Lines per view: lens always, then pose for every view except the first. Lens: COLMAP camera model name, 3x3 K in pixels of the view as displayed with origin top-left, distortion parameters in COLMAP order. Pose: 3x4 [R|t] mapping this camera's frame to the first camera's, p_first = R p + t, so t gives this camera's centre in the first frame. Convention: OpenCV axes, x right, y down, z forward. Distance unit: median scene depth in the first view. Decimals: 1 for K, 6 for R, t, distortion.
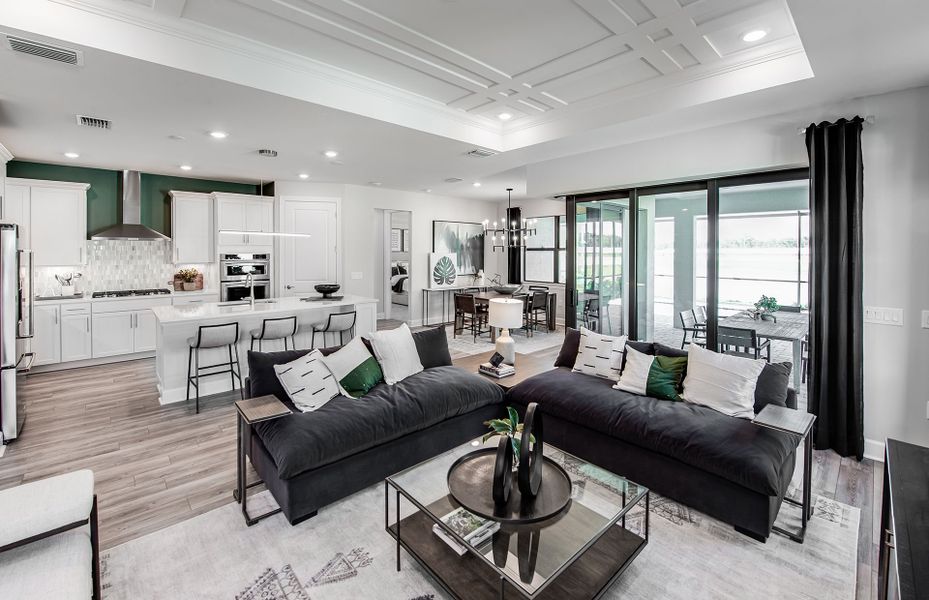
lens RADIAL K [[365.5, 0, 464.5], [0, 365.5, 300.0], [0, 0, 1]] dist [0.016592, -0.000106]
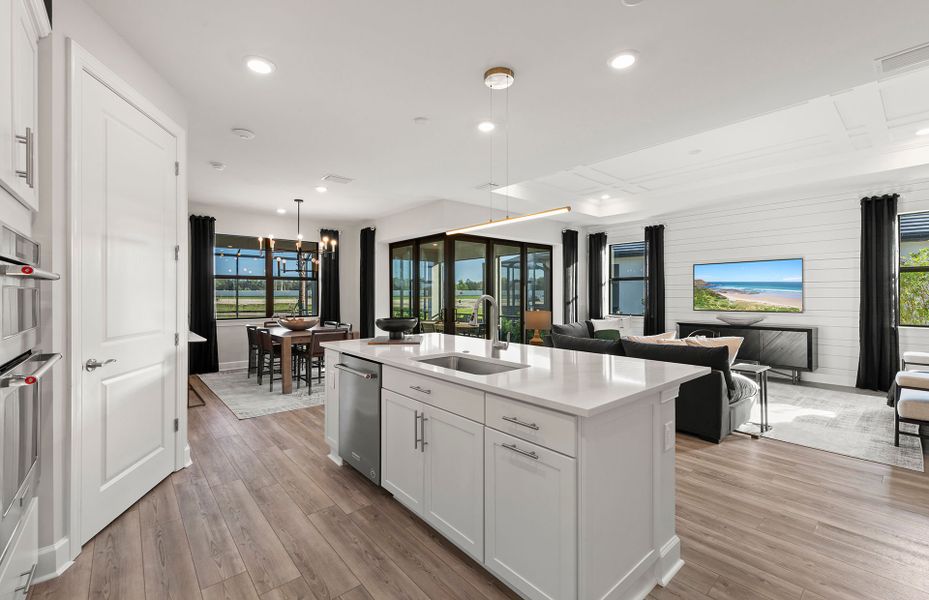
lens RADIAL K [[357.8, 0, 465.6], [0, 357.8, 294.6], [0, 0, 1]] dist [0.014243, -0.006896]
pose [[0.098002, -0.002884, 0.995182, -1.538059], [0.142931, 0.989669, -0.011207, -0.079611], [-0.984869, 0.143340, 0.097402, 1.413613]]
